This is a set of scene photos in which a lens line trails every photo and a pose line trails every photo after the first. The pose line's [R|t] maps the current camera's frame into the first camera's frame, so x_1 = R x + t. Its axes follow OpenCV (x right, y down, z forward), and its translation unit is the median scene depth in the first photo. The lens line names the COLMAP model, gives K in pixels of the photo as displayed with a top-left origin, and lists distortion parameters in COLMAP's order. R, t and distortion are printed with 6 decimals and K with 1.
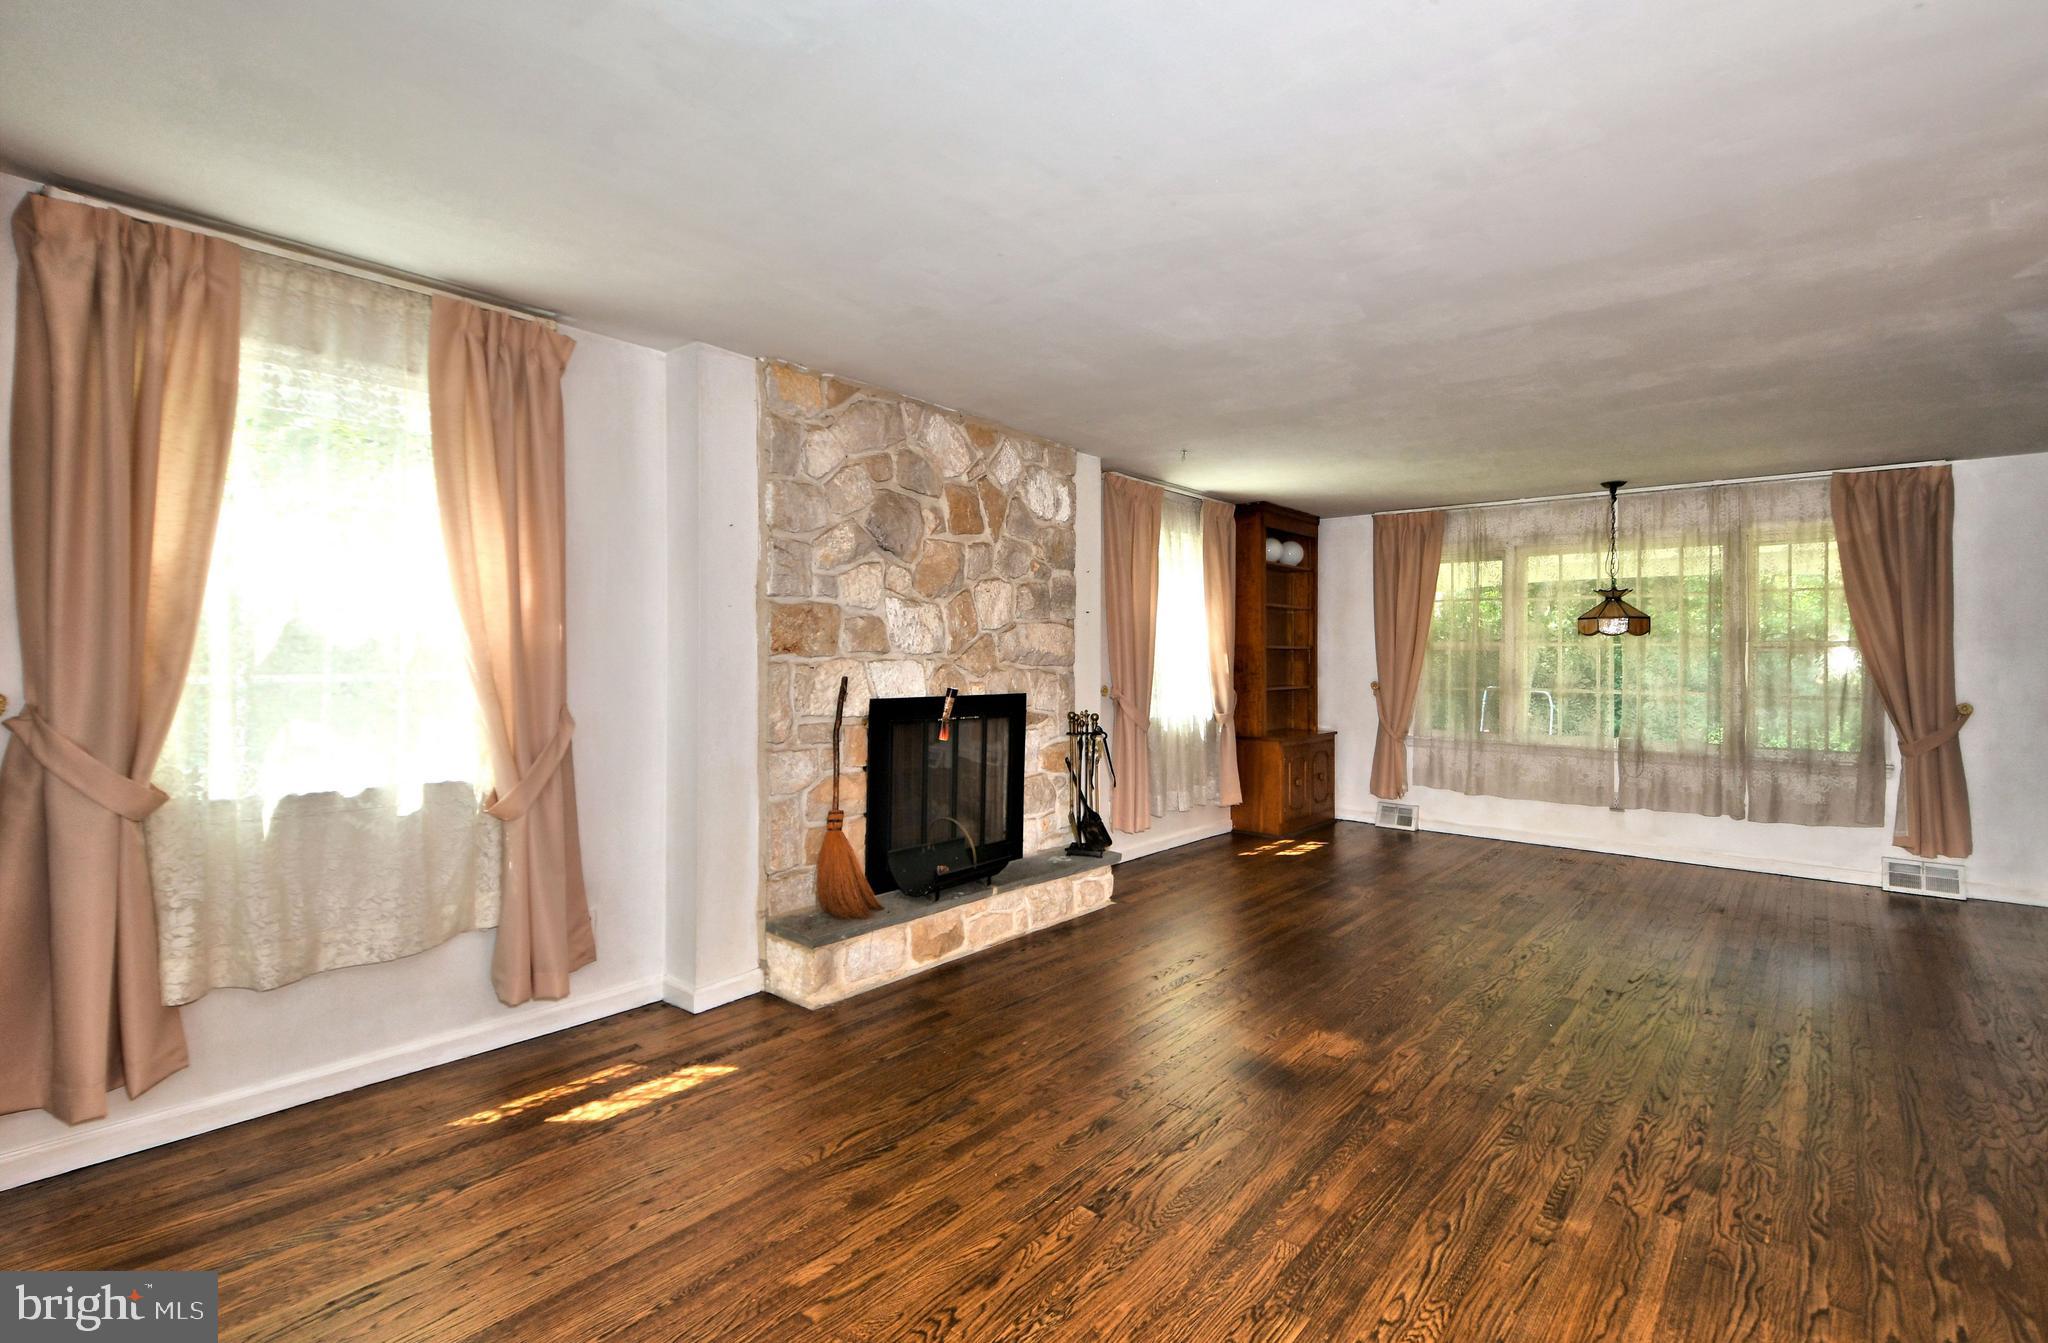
lens RADIAL K [[931.0, 0, 1026.1], [0, 931.0, 659.3], [0, 0, 1]] dist [0.015435, -0.002086]
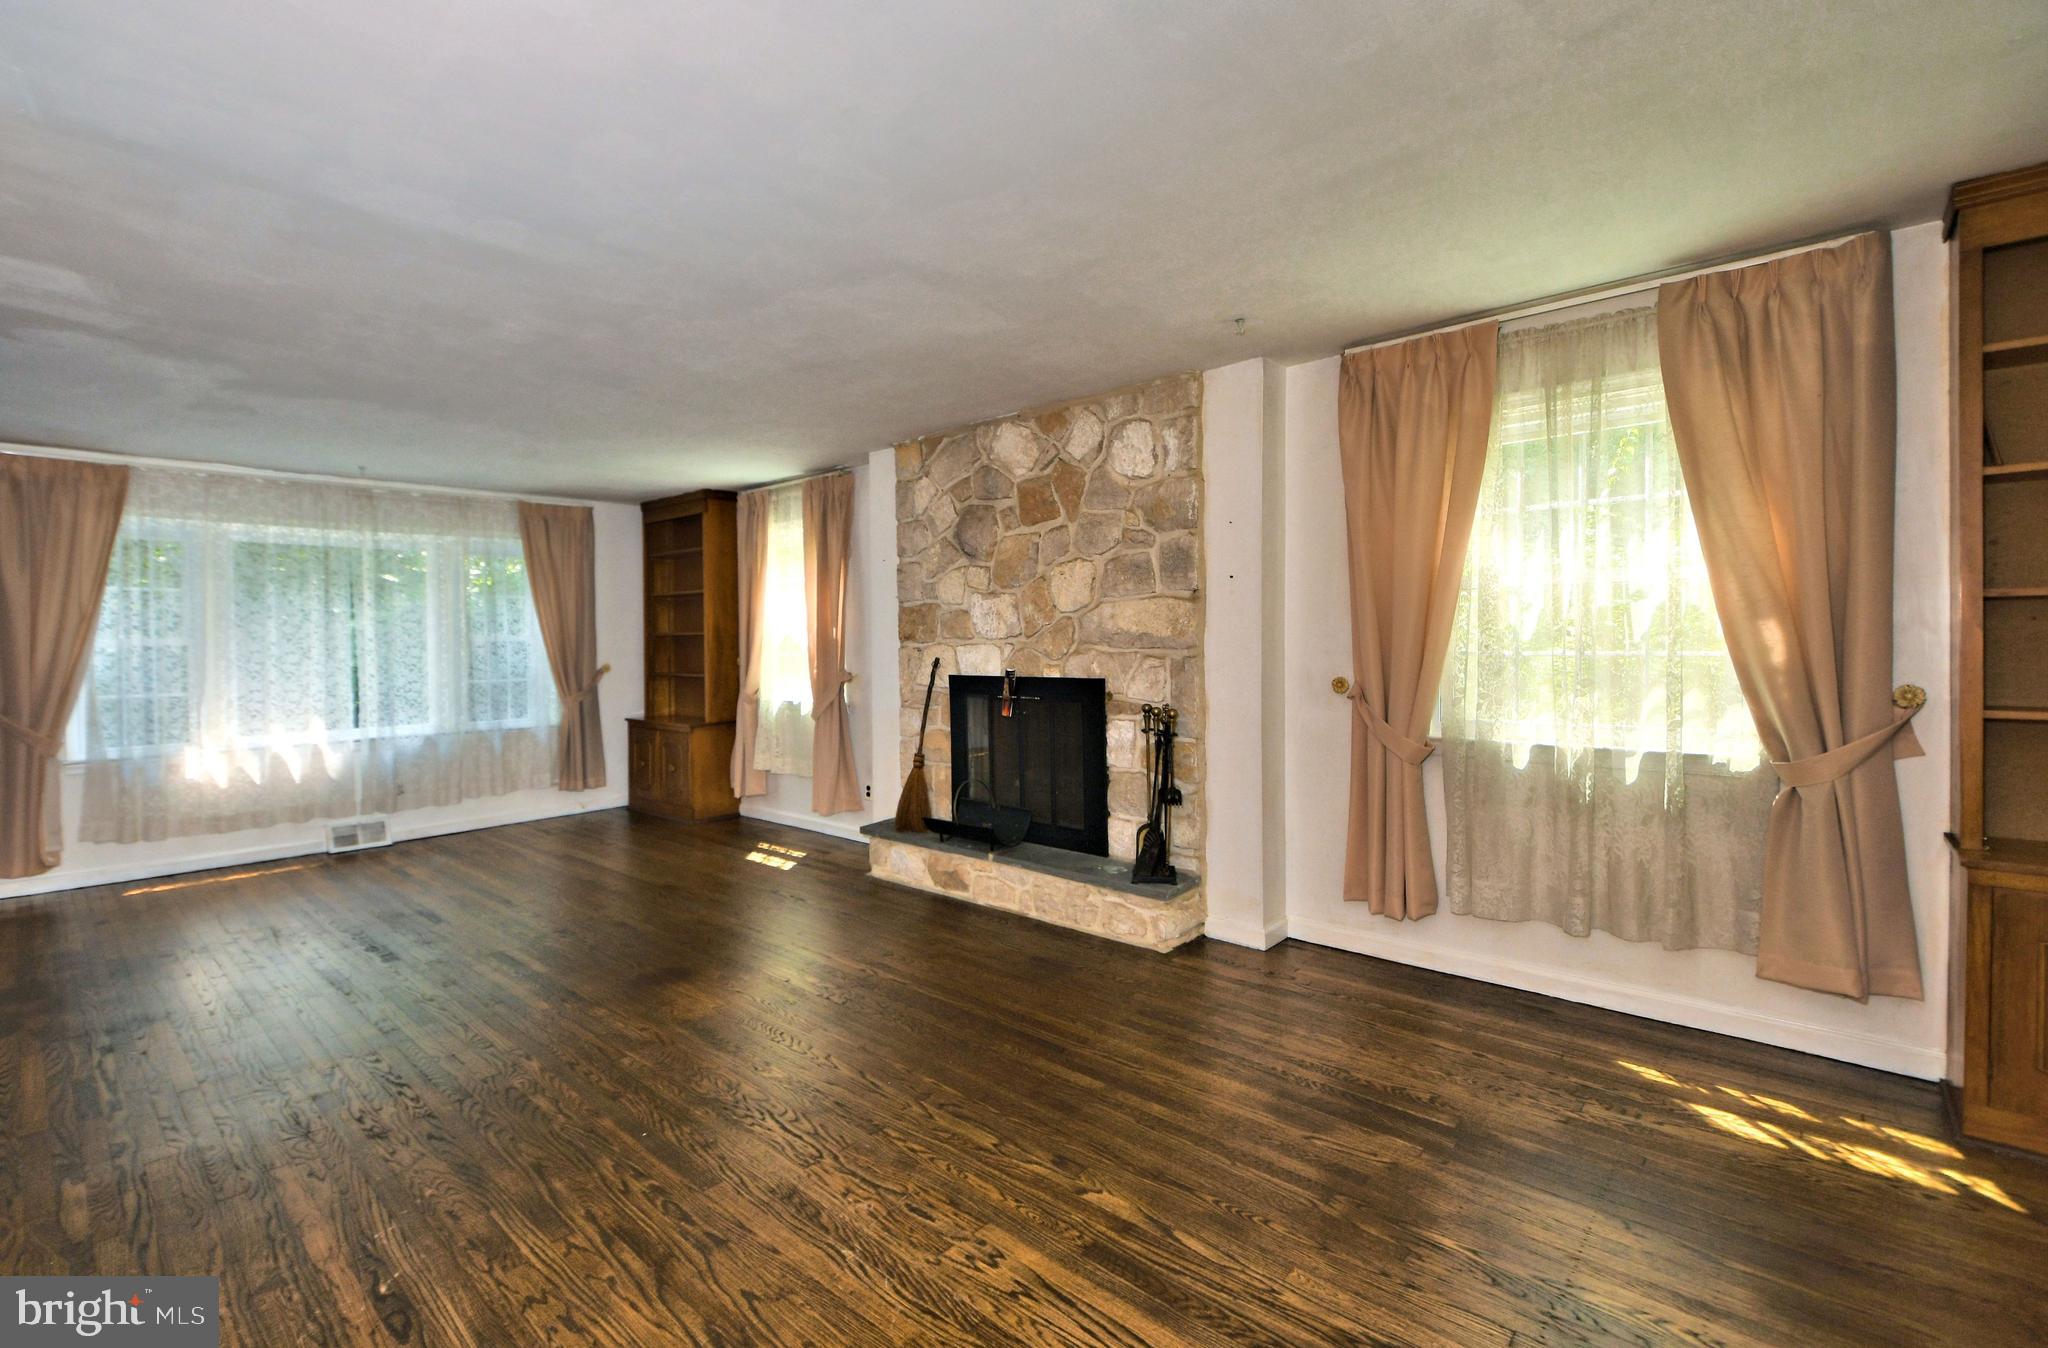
lens RADIAL K [[931.0, 0, 1026.9], [0, 931.0, 666.8], [0, 0, 1]] dist [0.015435, -0.002086]
pose [[-0.035086, 0.020790, -0.999168, 1.038585], [0.009540, 0.999745, 0.020467, 0.005716], [0.999339, -0.008814, -0.035276, 1.078050]]
